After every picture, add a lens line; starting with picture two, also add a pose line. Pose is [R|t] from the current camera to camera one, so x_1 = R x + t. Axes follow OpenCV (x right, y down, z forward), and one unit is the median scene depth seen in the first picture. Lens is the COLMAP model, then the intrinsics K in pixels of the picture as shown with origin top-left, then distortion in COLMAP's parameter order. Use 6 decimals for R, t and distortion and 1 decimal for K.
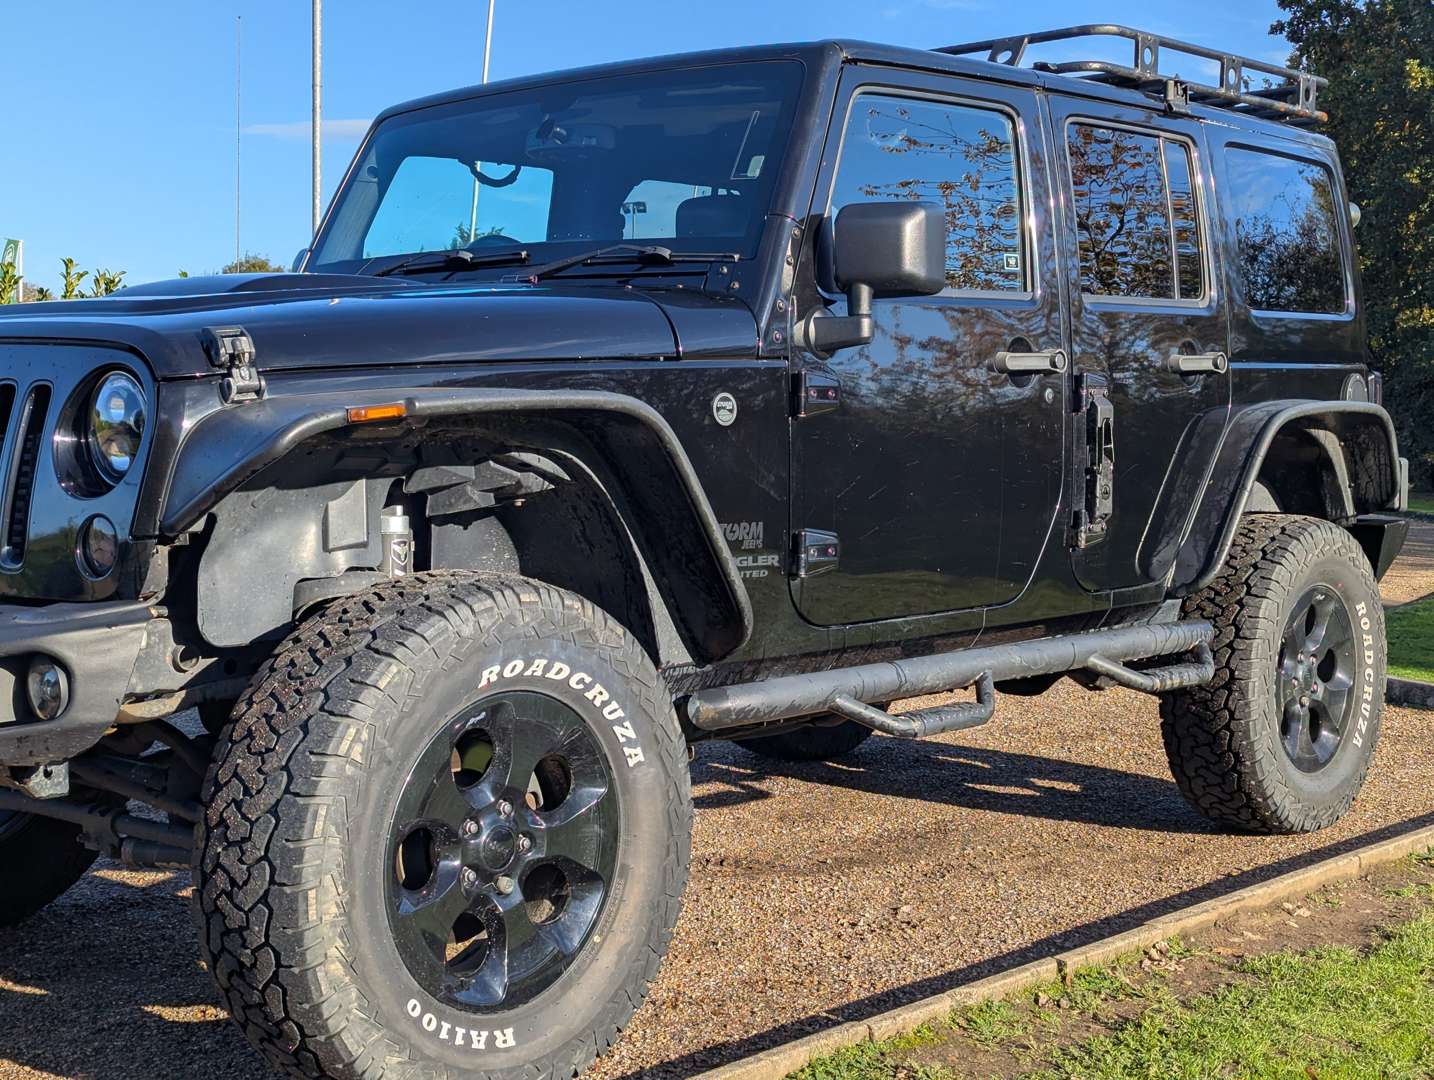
lens RADIAL K [[1989.0, 0, 739.7], [0, 1989.0, 545.3], [0, 0, 1]] dist [0.134637, -0.317132]
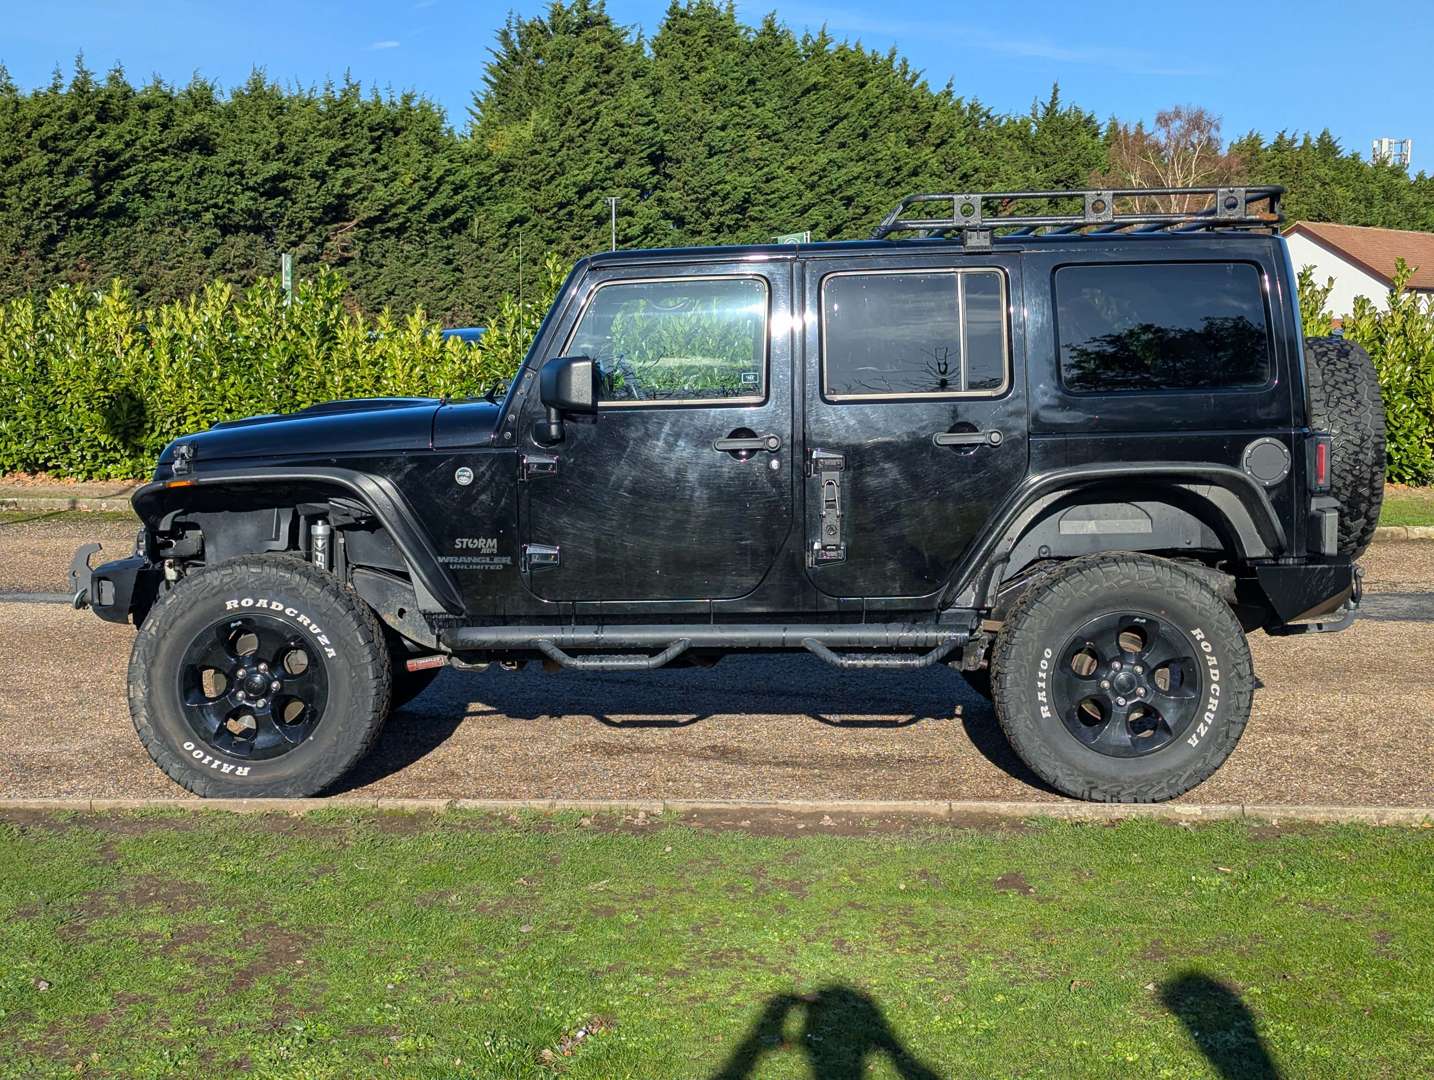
lens RADIAL K [[2004.5, 0, 717.0], [0, 2004.5, 540.0], [0, 0, 1]] dist [0.203977, -0.742680]
pose [[0.646447, 0.069210, -0.759814, 1.483194], [-0.038588, 0.997568, 0.058036, -0.120580], [0.761983, -0.008197, 0.647545, -0.023316]]
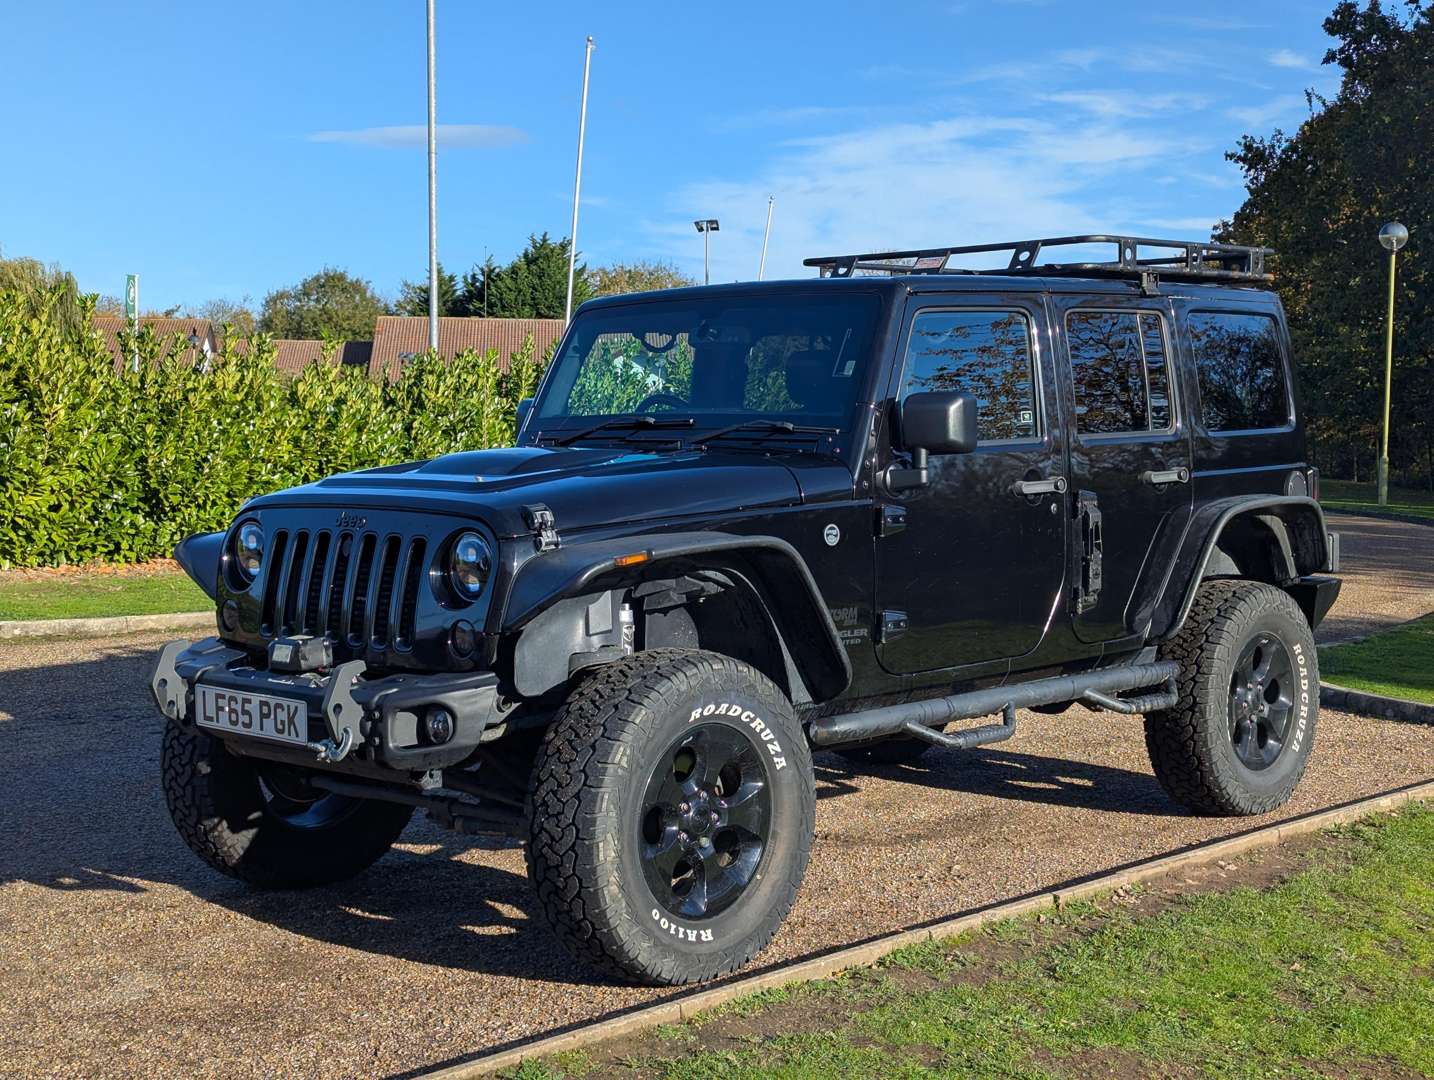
lens RADIAL K [[1992.1, 0, 752.2], [0, 1992.1, 544.4], [0, 0, 1]] dist [0.184137, -0.773584]
pose [[0.999545, -0.008905, -0.028834, -0.023390], [0.008892, 0.999960, -0.000583, -0.057886], [0.028838, 0.000326, 0.999584, -0.506945]]
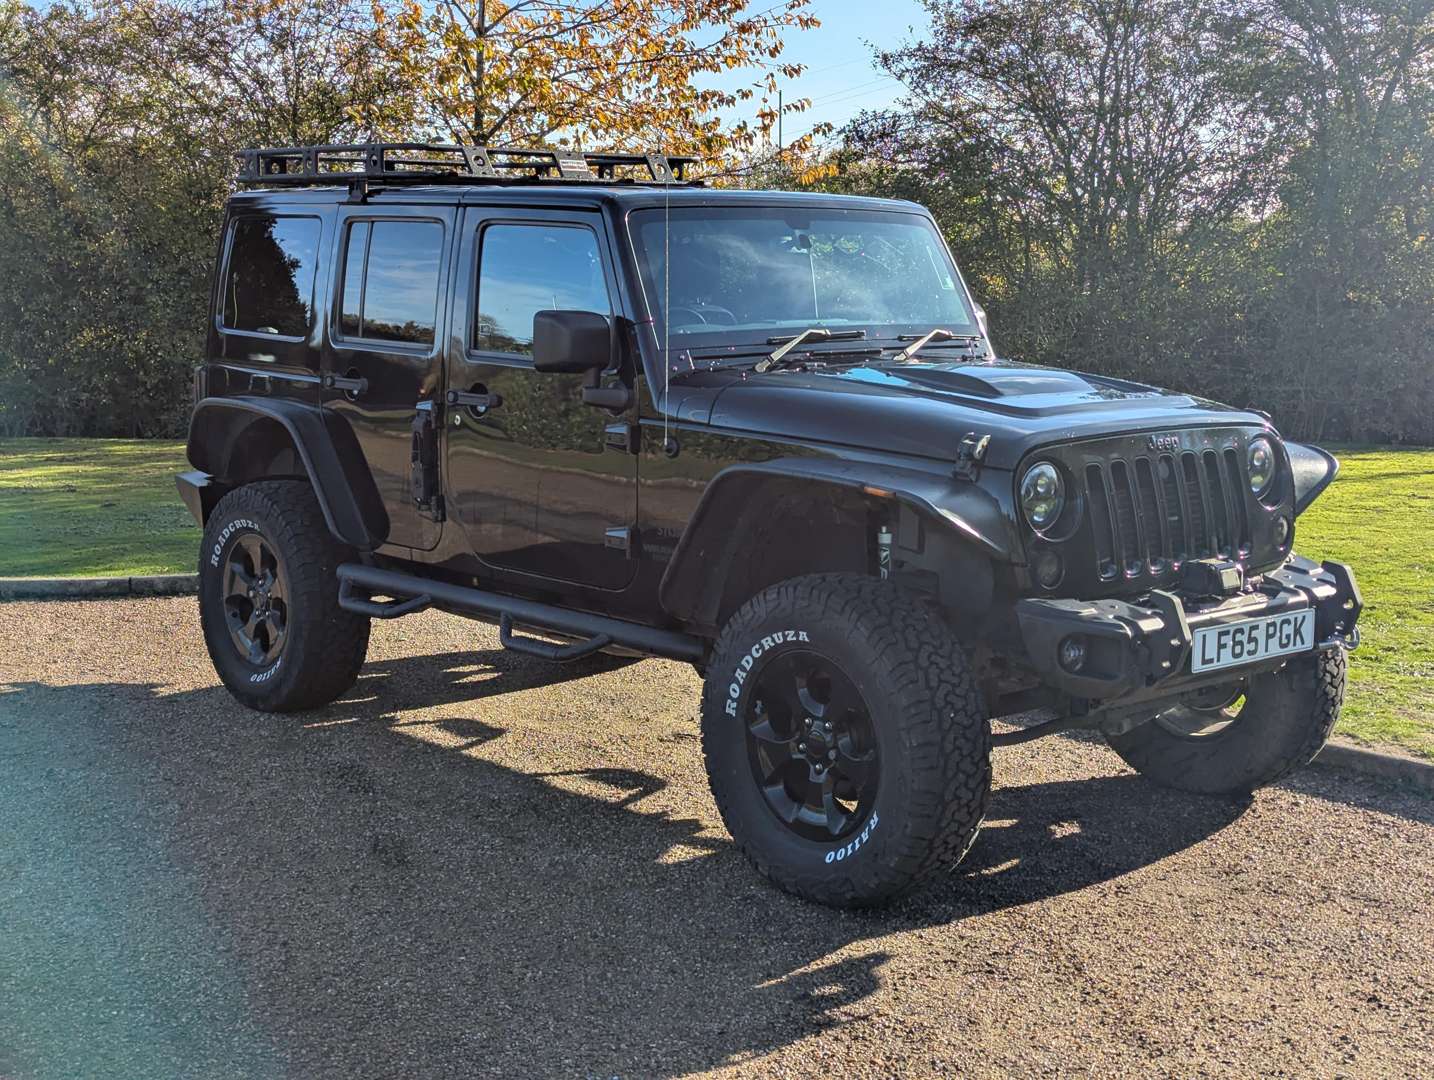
lens RADIAL K [[1996.4, 0, 684.0], [0, 1996.4, 507.9], [0, 0, 1]] dist [0.257621, -1.297431]
pose [[0.154898, -0.131724, 0.979109, -1.755114], [0.063953, 0.990329, 0.123116, -0.225863], [-0.985858, 0.043547, 0.161824, 0.964040]]
